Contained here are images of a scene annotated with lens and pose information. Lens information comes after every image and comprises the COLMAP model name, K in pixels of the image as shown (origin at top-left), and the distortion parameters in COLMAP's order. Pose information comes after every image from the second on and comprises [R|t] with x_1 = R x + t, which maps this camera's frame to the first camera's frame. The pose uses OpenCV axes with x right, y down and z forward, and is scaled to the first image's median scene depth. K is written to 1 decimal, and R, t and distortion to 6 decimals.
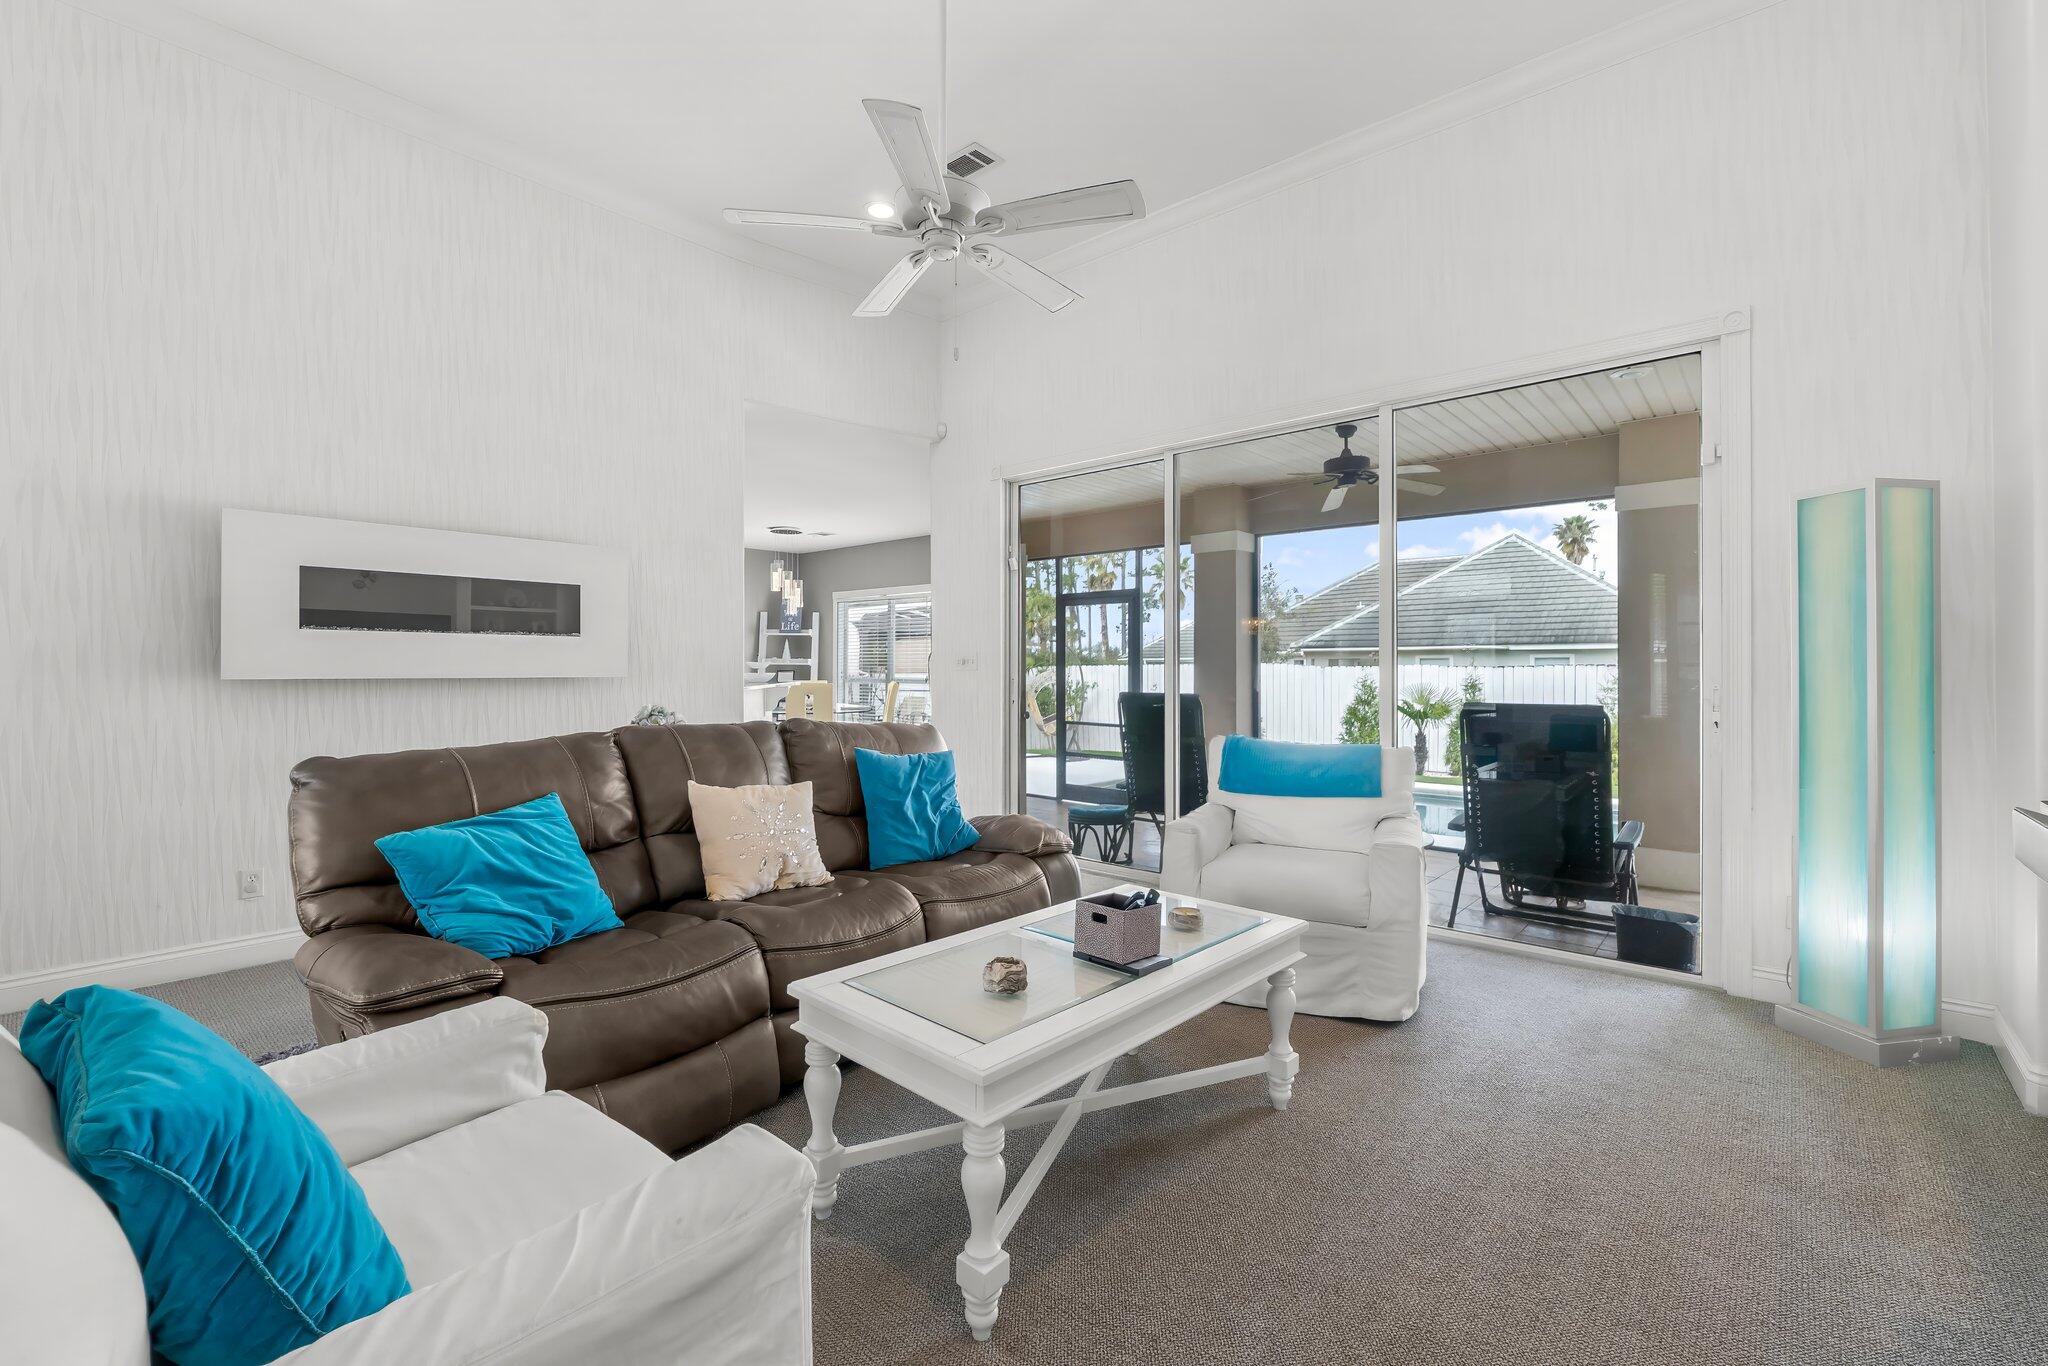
lens RADIAL K [[884.9, 0, 1021.3], [0, 884.9, 674.8], [0, 0, 1]] dist [0.001300, 0.000169]
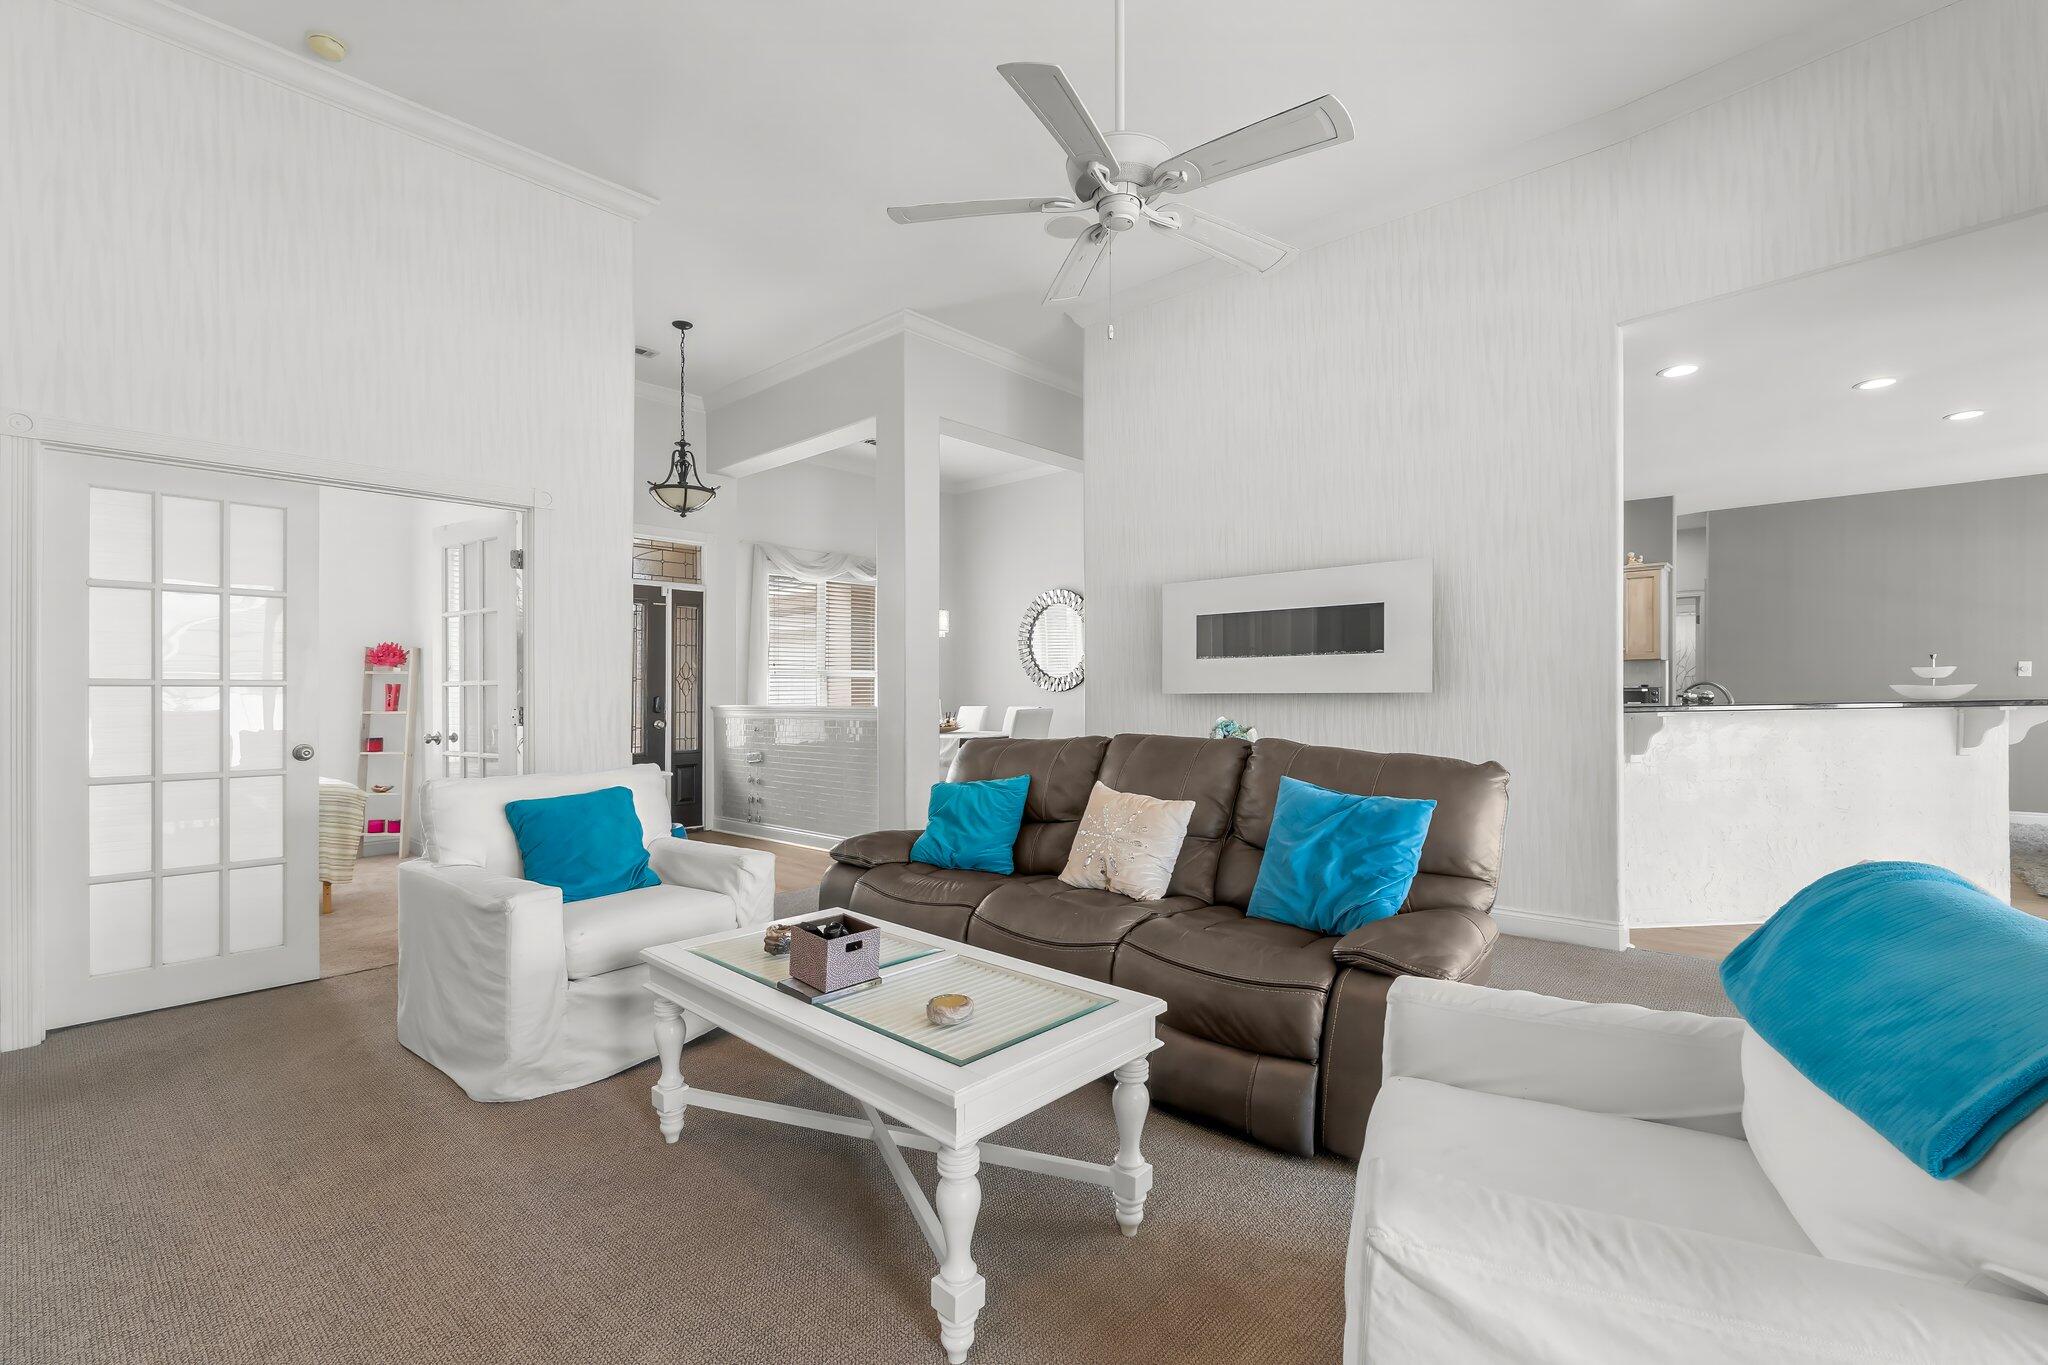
lens RADIAL K [[884.9, 0, 1021.3], [0, 884.9, 674.3], [0, 0, 1]] dist [0.001300, 0.000169]
pose [[-0.007901, -0.008270, -0.999935, 0.677080], [-0.001333, 0.999965, -0.008260, -0.012769], [0.999968, 0.001267, -0.007912, 0.751725]]
